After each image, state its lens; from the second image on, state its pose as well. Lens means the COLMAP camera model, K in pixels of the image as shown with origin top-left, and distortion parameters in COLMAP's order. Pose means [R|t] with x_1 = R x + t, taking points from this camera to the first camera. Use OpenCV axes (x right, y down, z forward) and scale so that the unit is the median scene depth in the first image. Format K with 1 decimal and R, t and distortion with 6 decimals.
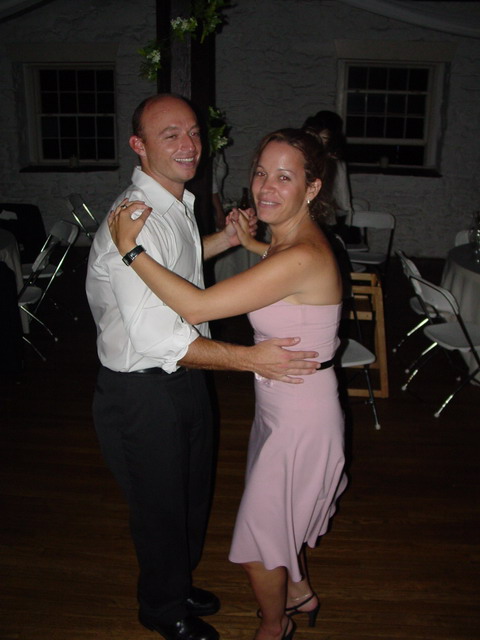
lens RADIAL K [[660.1, 0, 240.0], [0, 660.1, 320.0], [0, 0, 1]] dist [-0.190181, 0.233226]
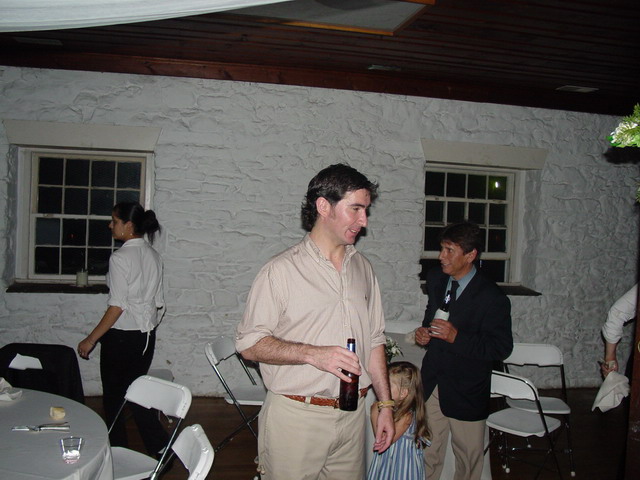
lens RADIAL K [[660.1, 0, 320.0], [0, 660.1, 240.0], [0, 0, 1]] dist [-0.190181, 0.233226]
pose [[0.958037, 0.014268, 0.286290, -0.219215], [0.066629, 0.960319, -0.270829, -0.073329], [-0.278794, 0.278539, 0.919070, 0.247930]]
